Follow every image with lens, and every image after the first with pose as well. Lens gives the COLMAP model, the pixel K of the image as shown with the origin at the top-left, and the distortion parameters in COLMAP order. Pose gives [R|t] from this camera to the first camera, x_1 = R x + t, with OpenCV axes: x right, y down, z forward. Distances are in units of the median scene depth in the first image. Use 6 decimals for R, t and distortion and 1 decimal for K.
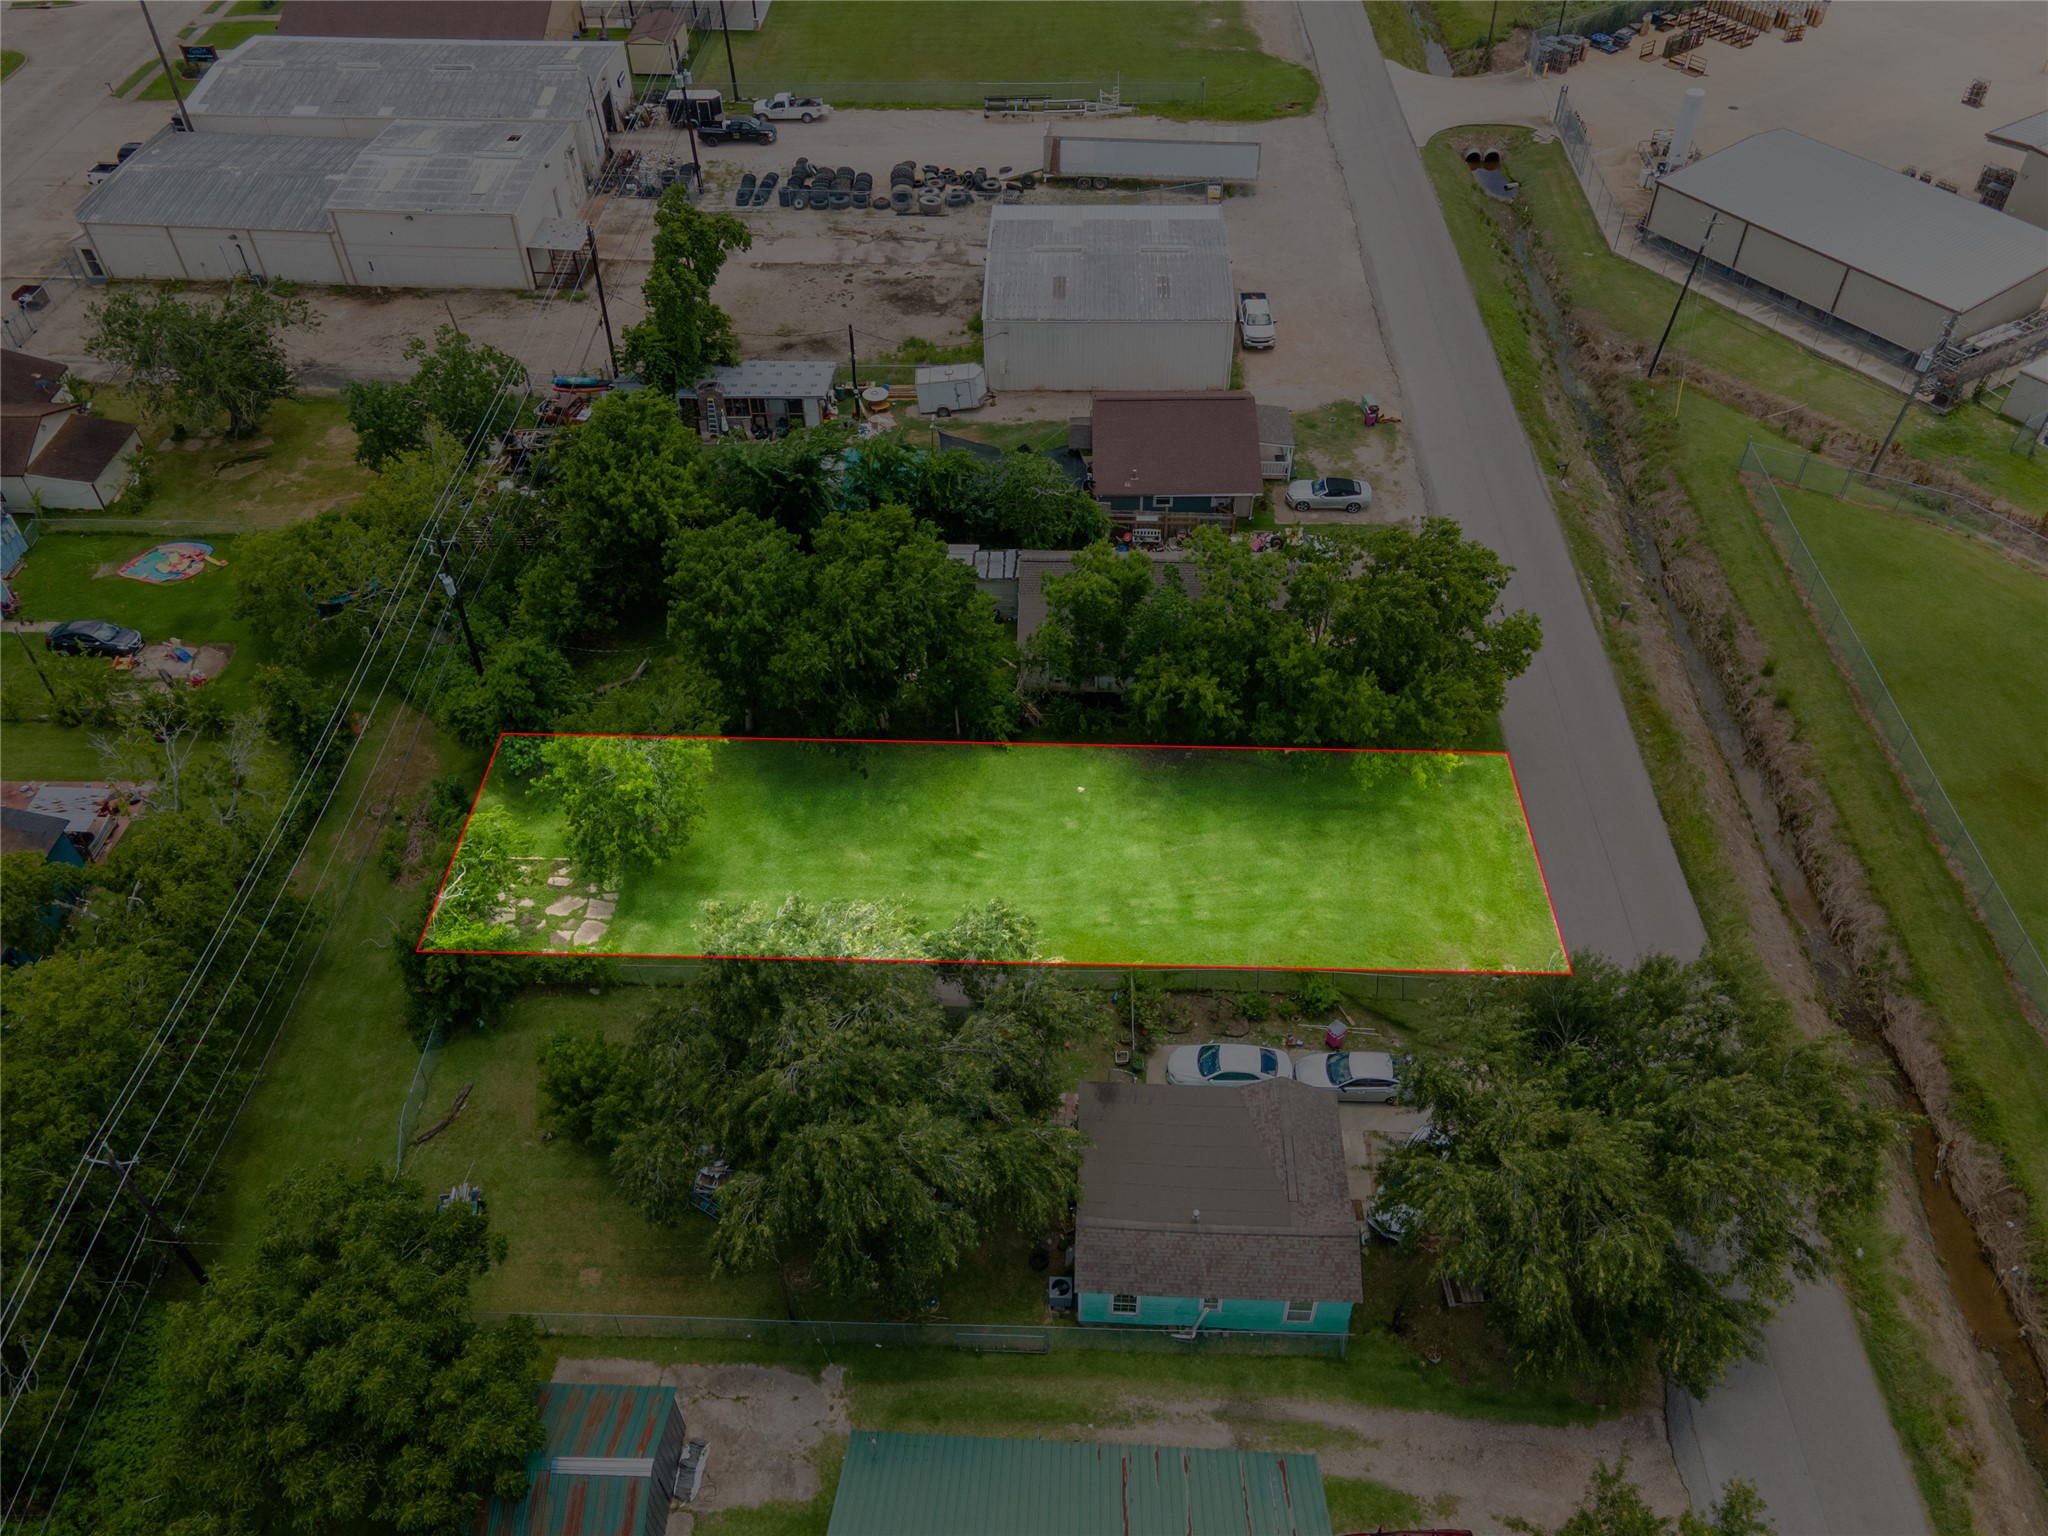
lens RADIAL K [[1560.6, 0, 1017.6], [0, 1560.6, 778.1], [0, 0, 1]] dist [0.002774, 0.077117]
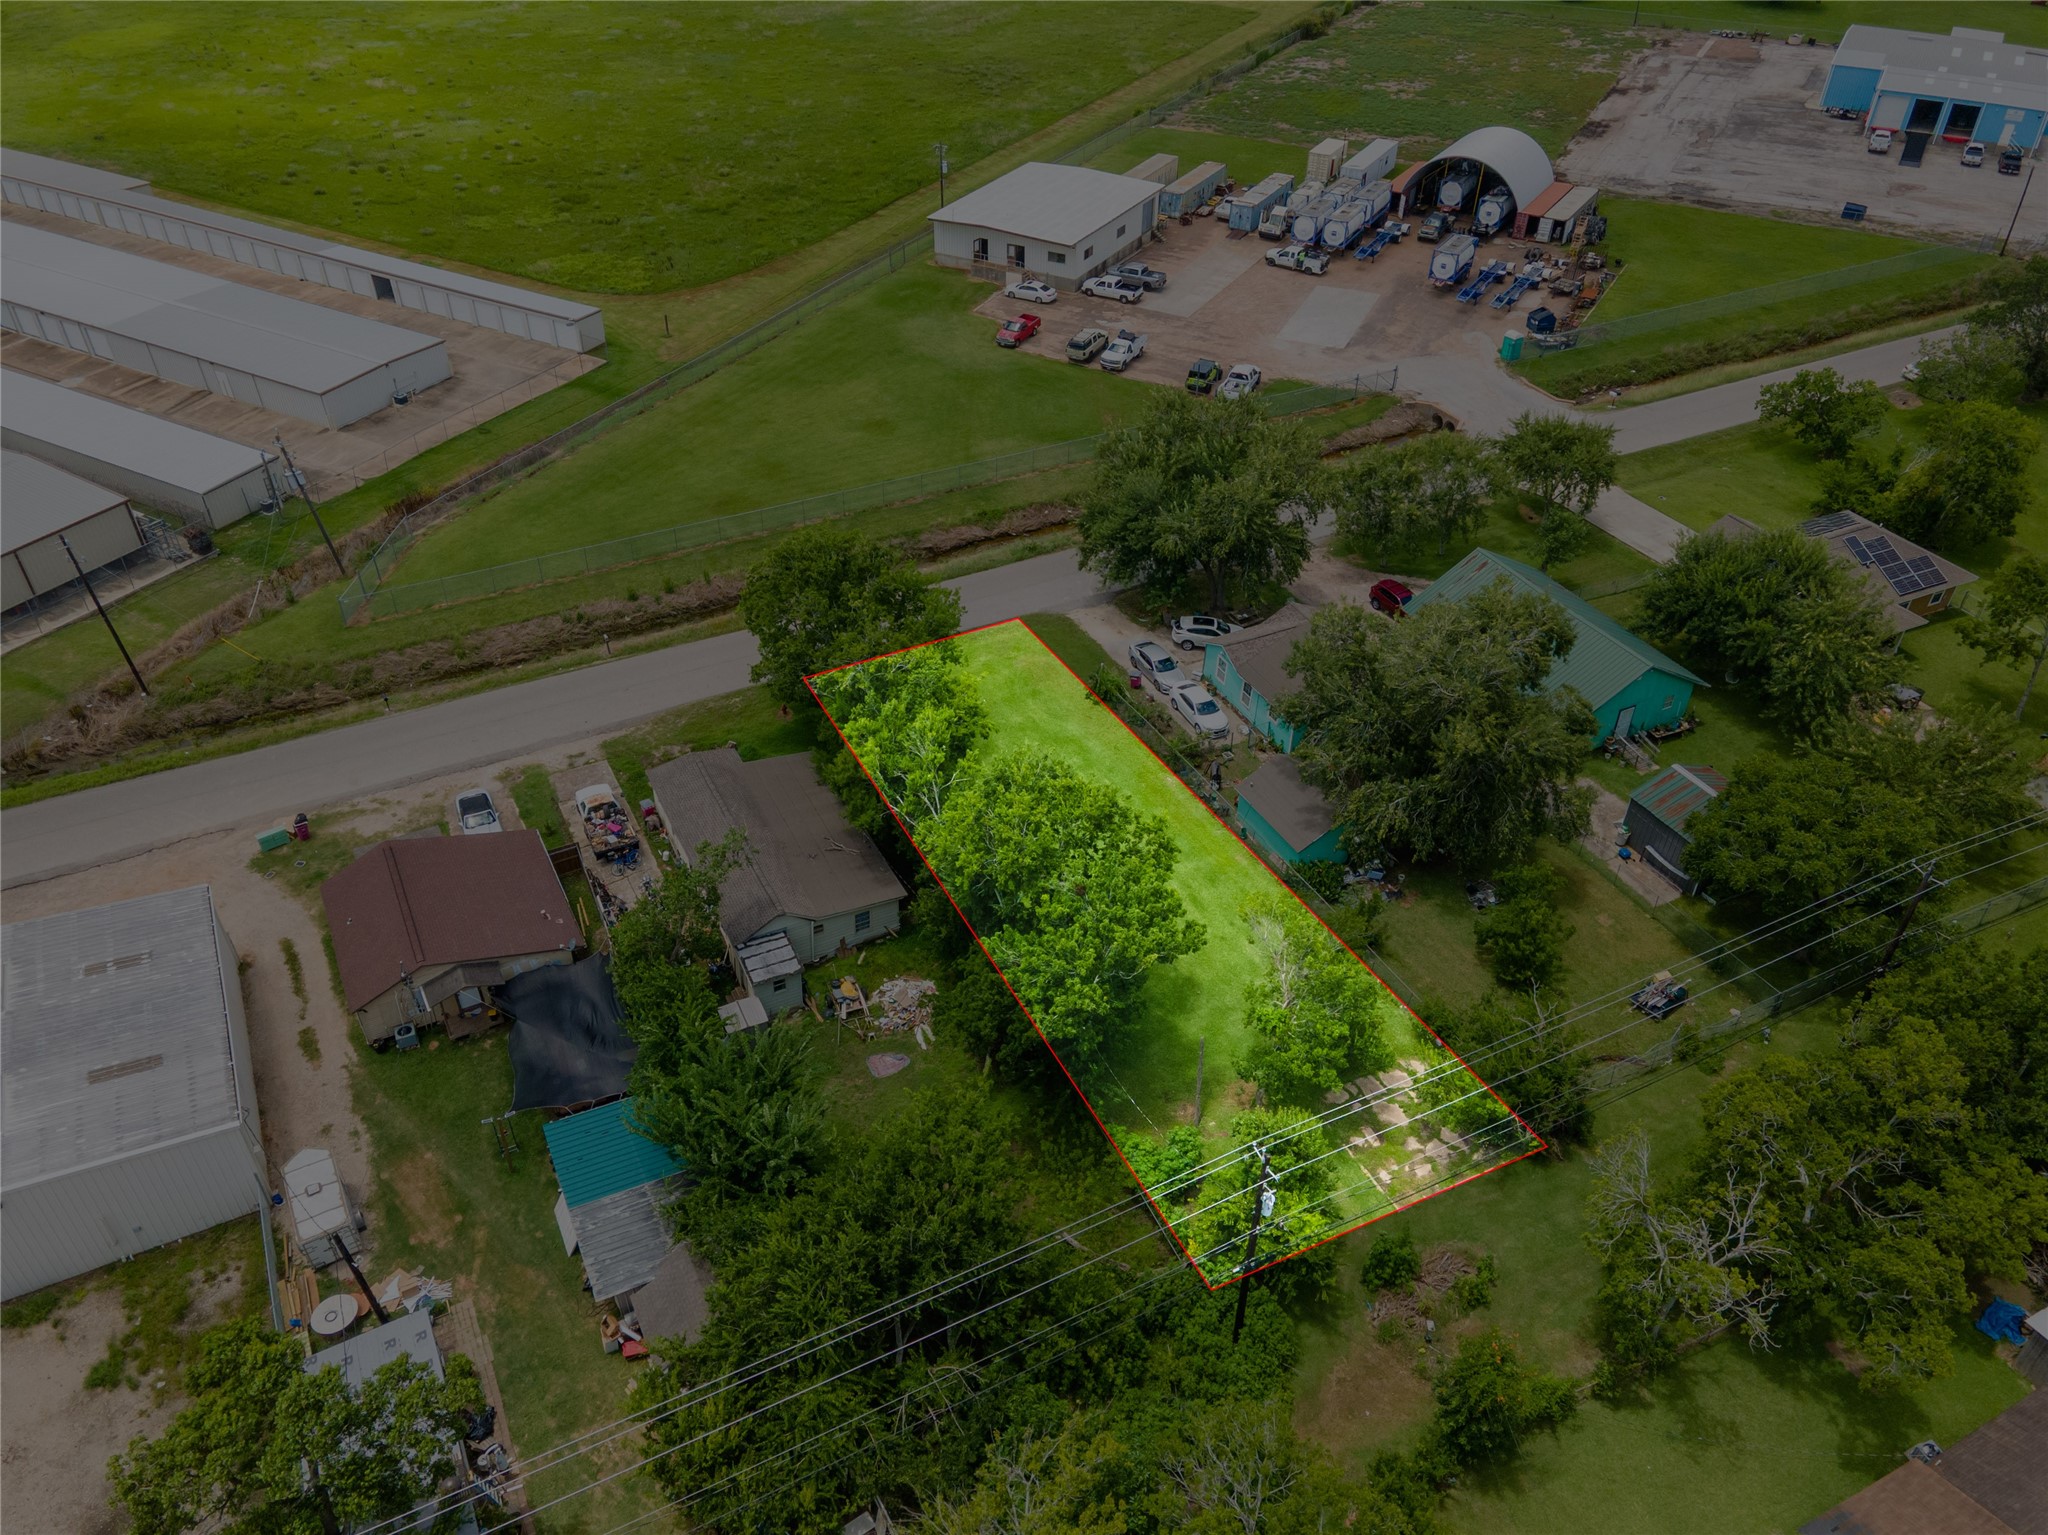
lens RADIAL K [[1506.7, 0, 1018.3], [0, 1506.7, 767.7], [0, 0, 1]] dist [0.011181, 0.063306]
pose [[-0.483818, -0.523934, 0.701009, -0.527223], [0.613126, 0.368651, 0.698694, -0.582508], [-0.624497, 0.767848, 0.142878, 0.610758]]
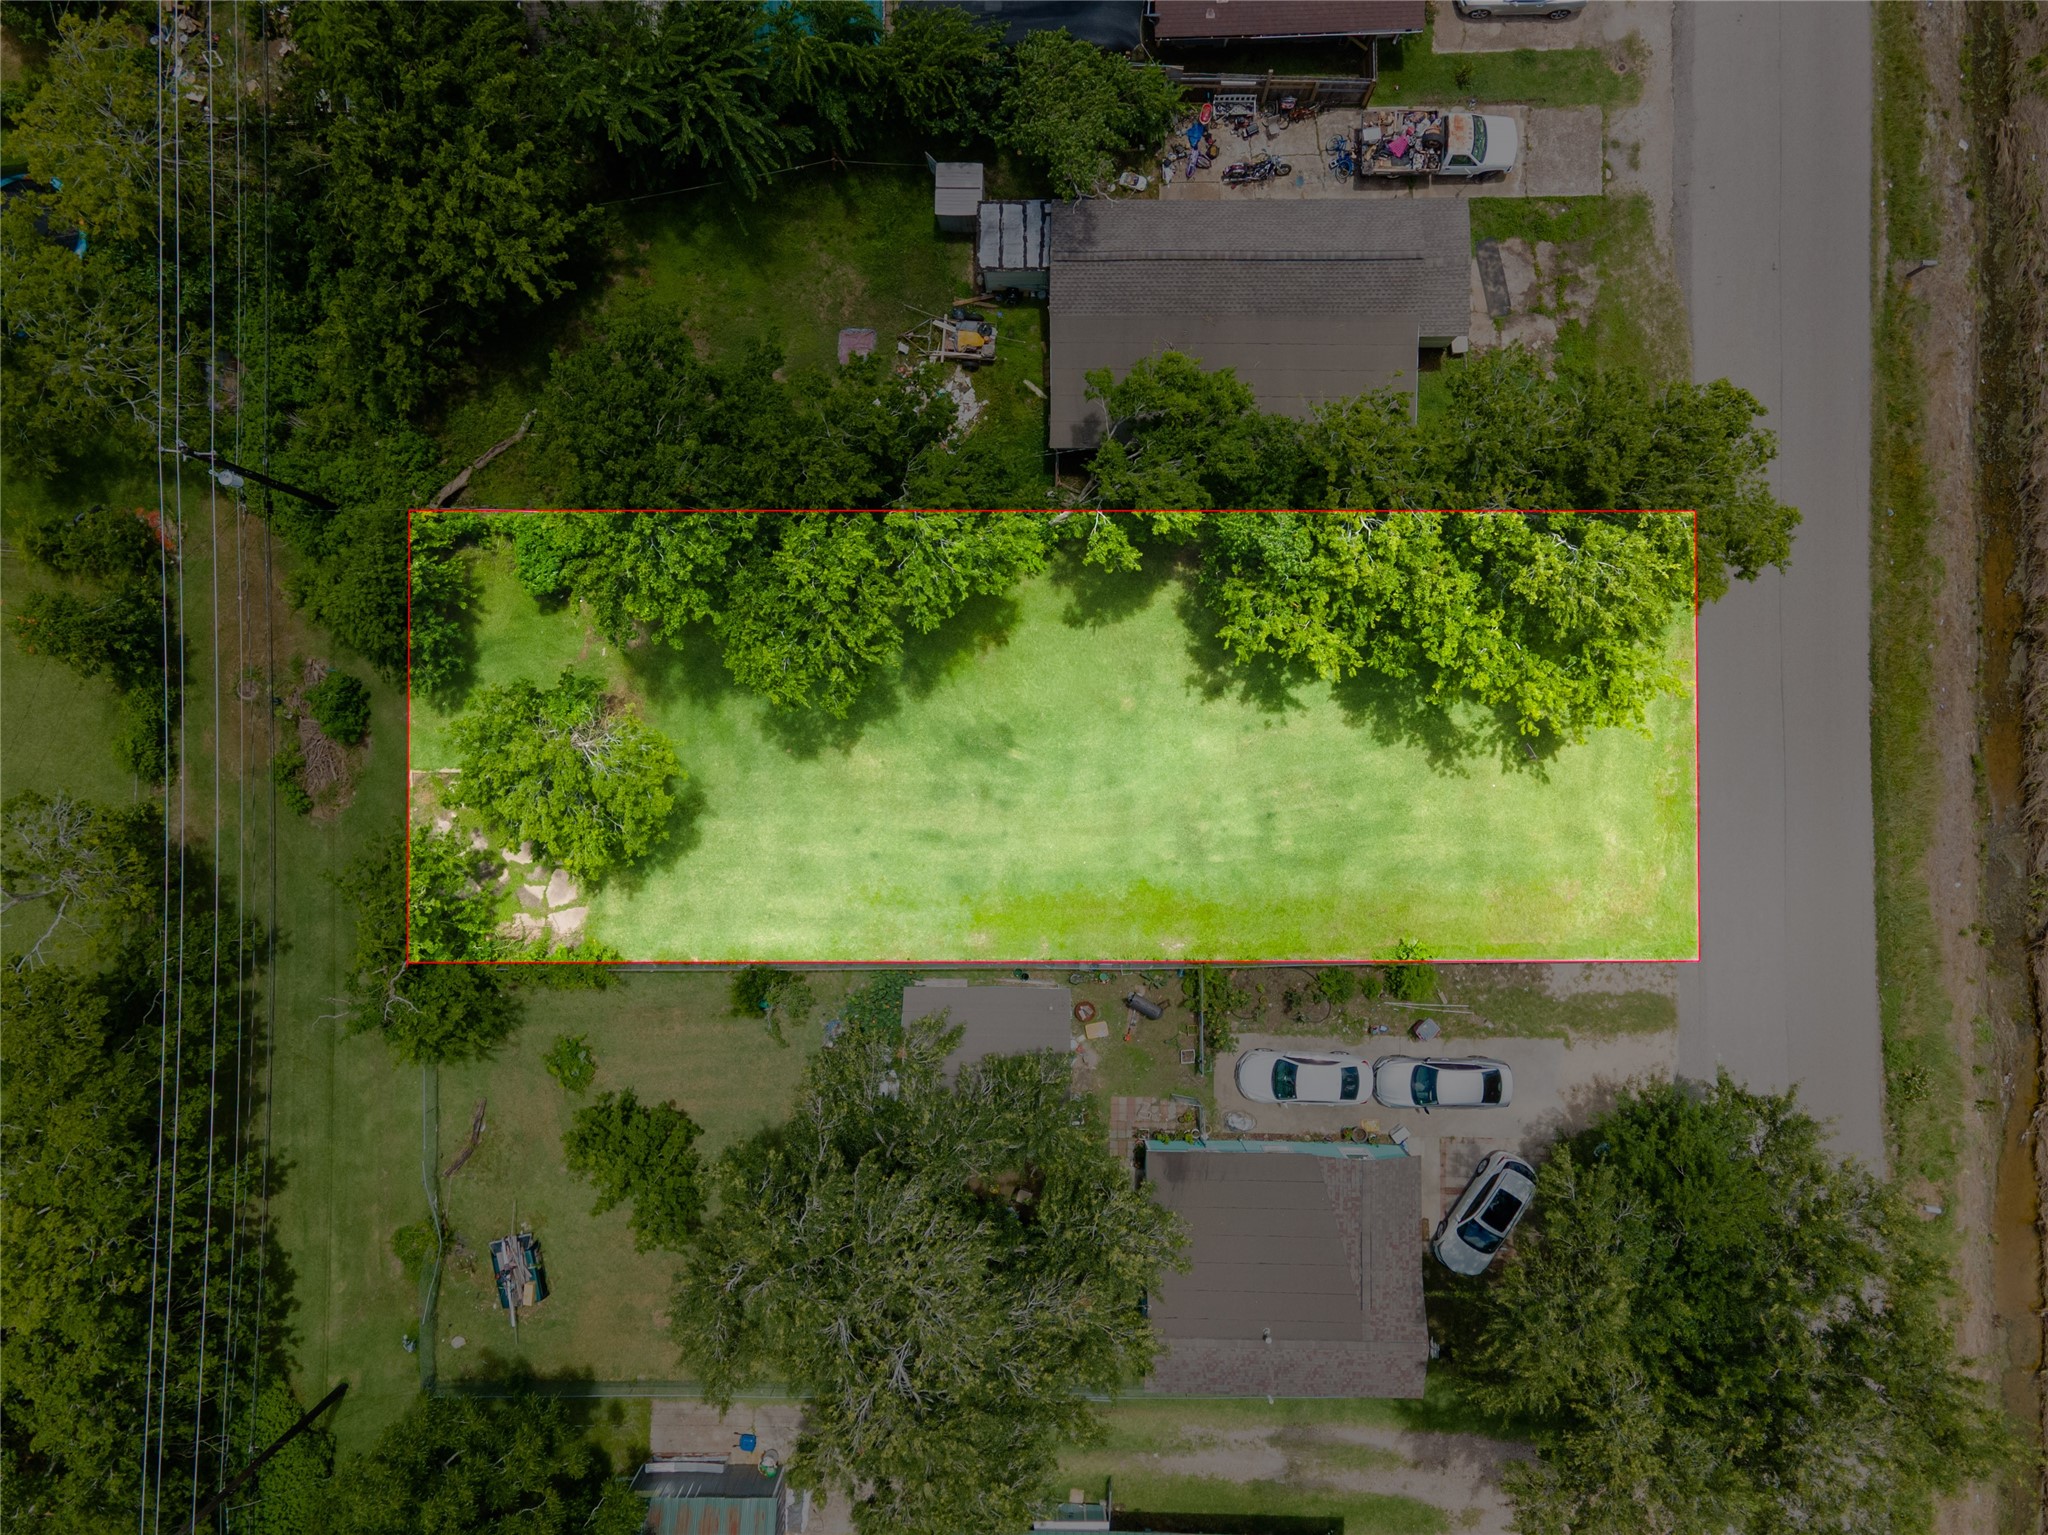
lens RADIAL K [[1560.6, 0, 1017.6], [0, 1560.6, 777.6], [0, 0, 1]] dist [0.002774, 0.077117]
pose [[0.999260, -0.037935, 0.006343, -0.021319], [0.022622, 0.713050, 0.700748, -0.380738], [-0.031105, -0.700086, 0.713381, 0.304355]]
